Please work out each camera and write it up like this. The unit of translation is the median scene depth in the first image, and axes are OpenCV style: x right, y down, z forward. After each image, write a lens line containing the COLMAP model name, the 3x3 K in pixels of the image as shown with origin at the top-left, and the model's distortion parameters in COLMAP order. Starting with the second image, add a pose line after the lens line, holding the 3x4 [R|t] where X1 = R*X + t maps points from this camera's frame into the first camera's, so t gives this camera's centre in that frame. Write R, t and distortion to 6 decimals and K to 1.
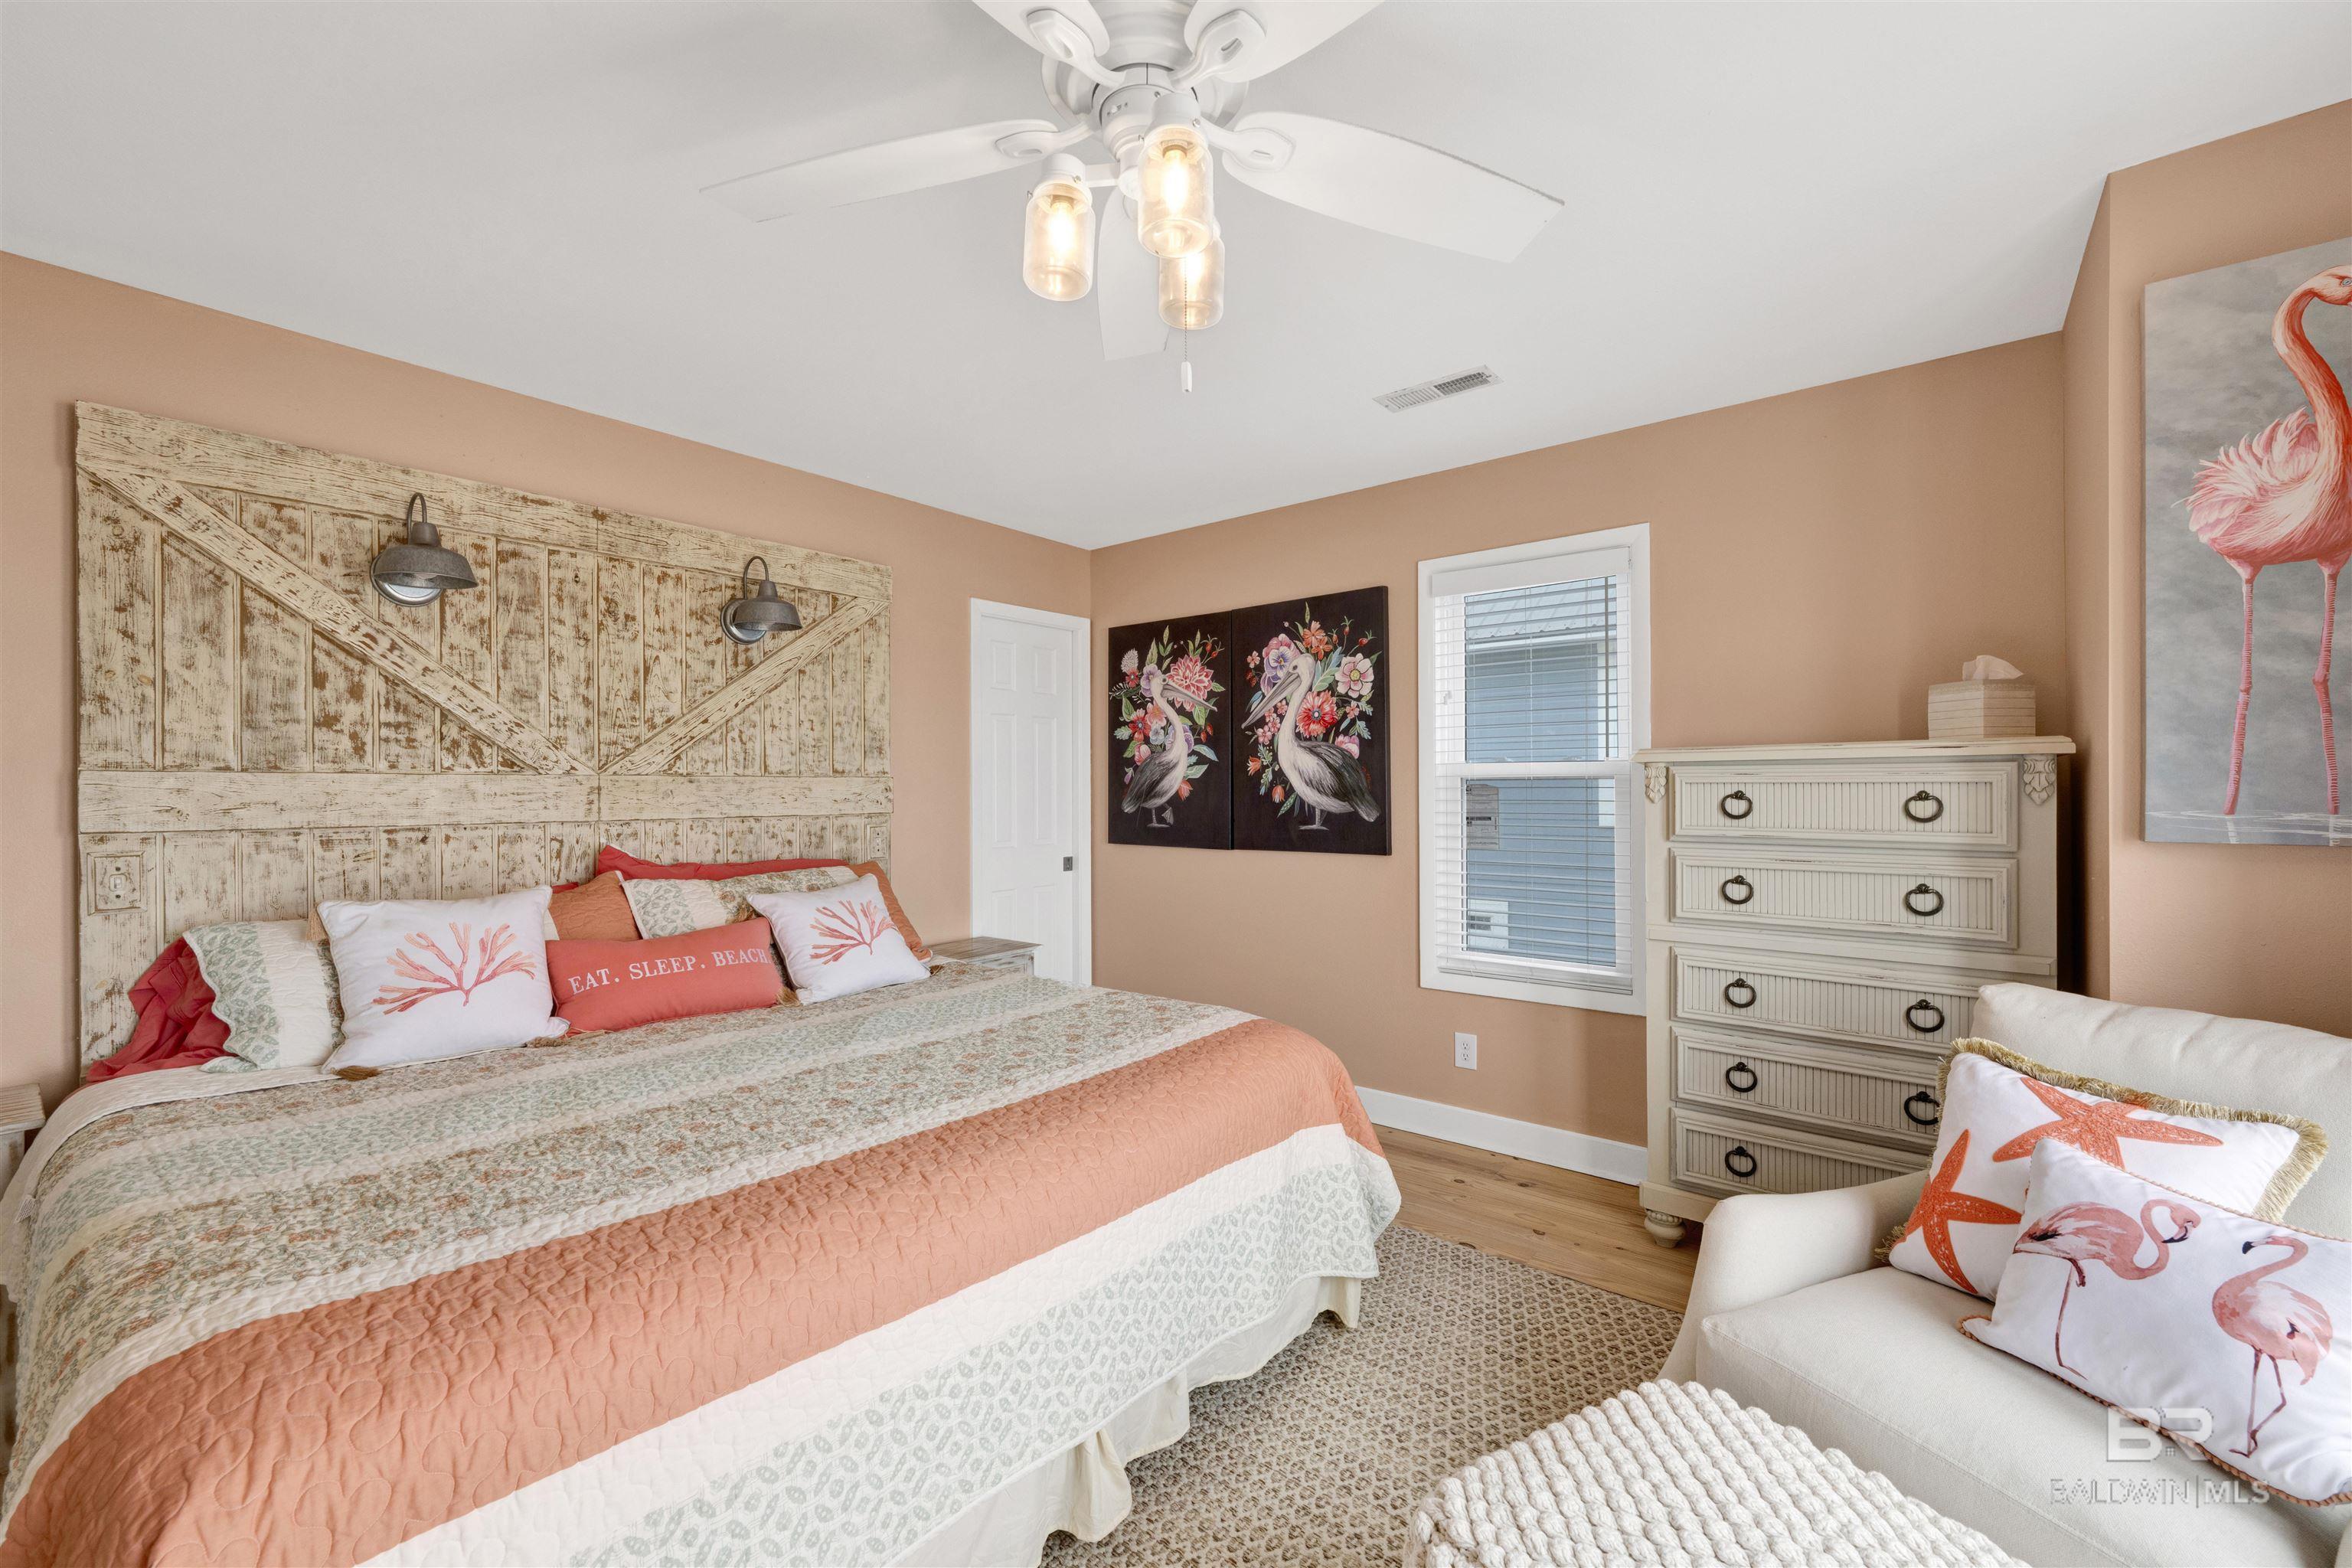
lens RADIAL K [[967.1, 0, 1184.1], [0, 967.1, 785.3], [0, 0, 1]] dist [-0.000177, 0.000252]
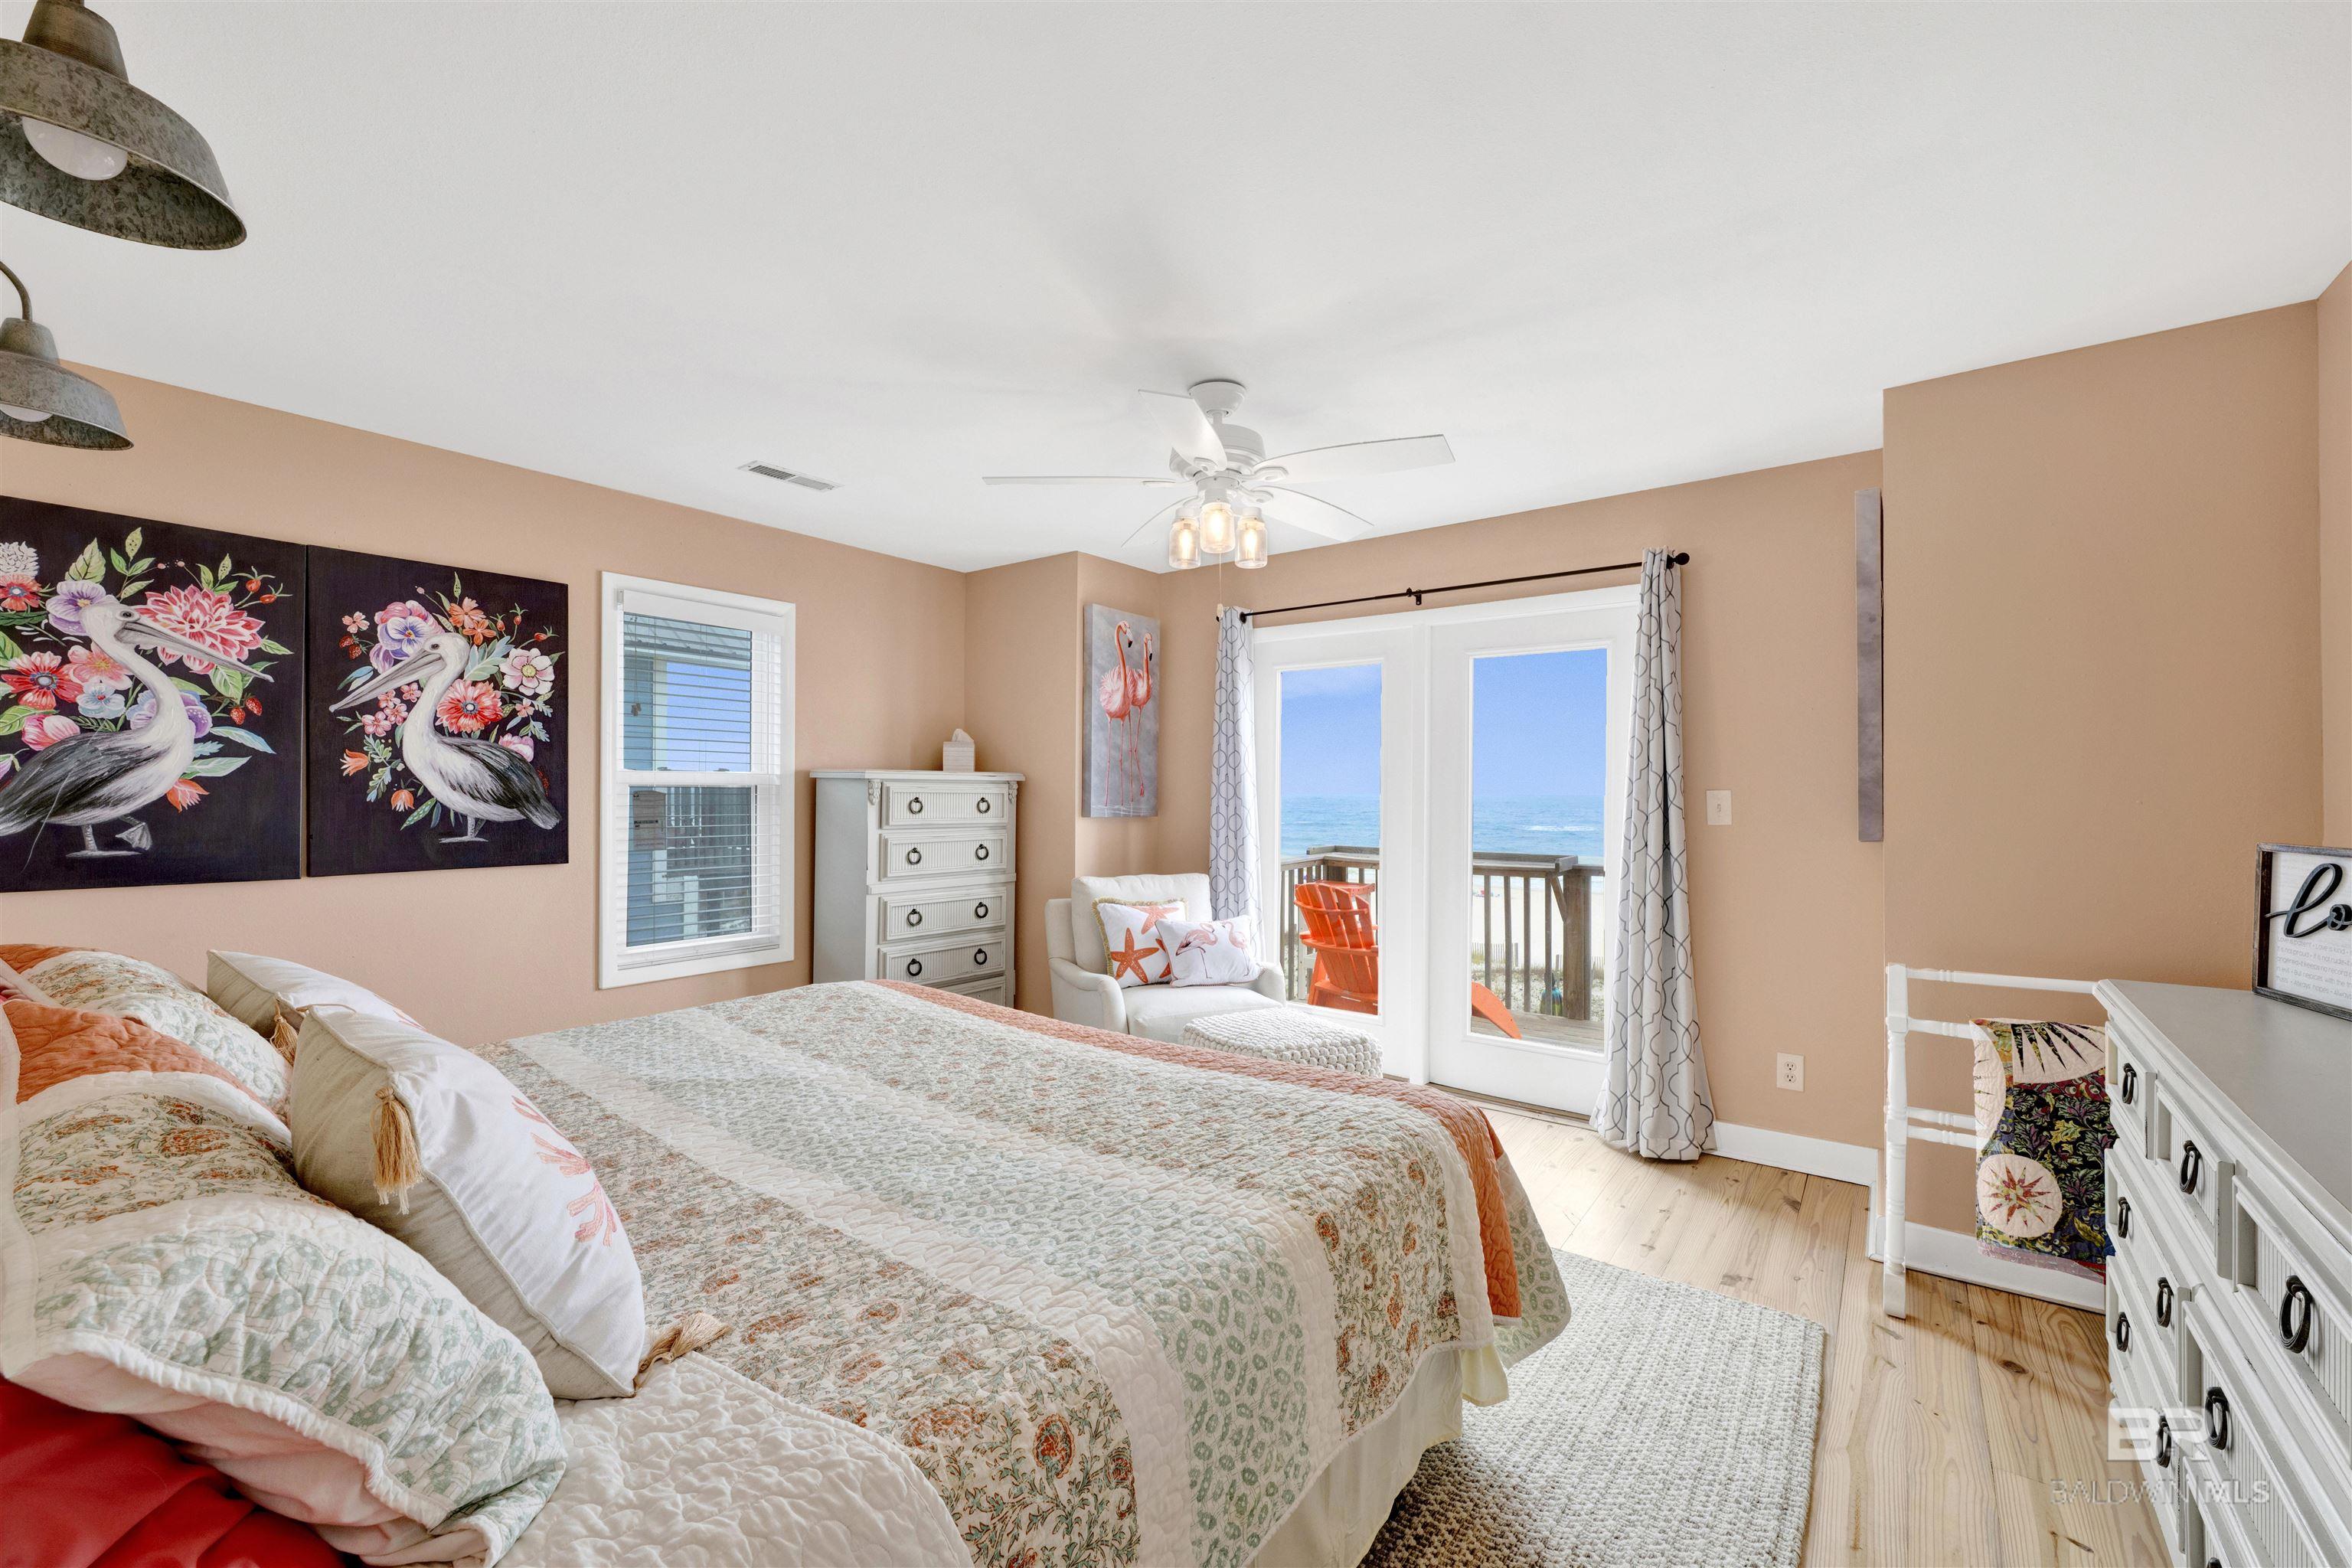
lens RADIAL K [[967.1, 0, 1185.5], [0, 967.1, 793.4], [0, 0, 1]] dist [-0.000177, 0.000252]
pose [[-0.052557, 0.005500, 0.998603, -0.736783], [-0.007112, 0.999957, -0.005882, 0.003502], [-0.998593, -0.007412, -0.052516, 0.402899]]
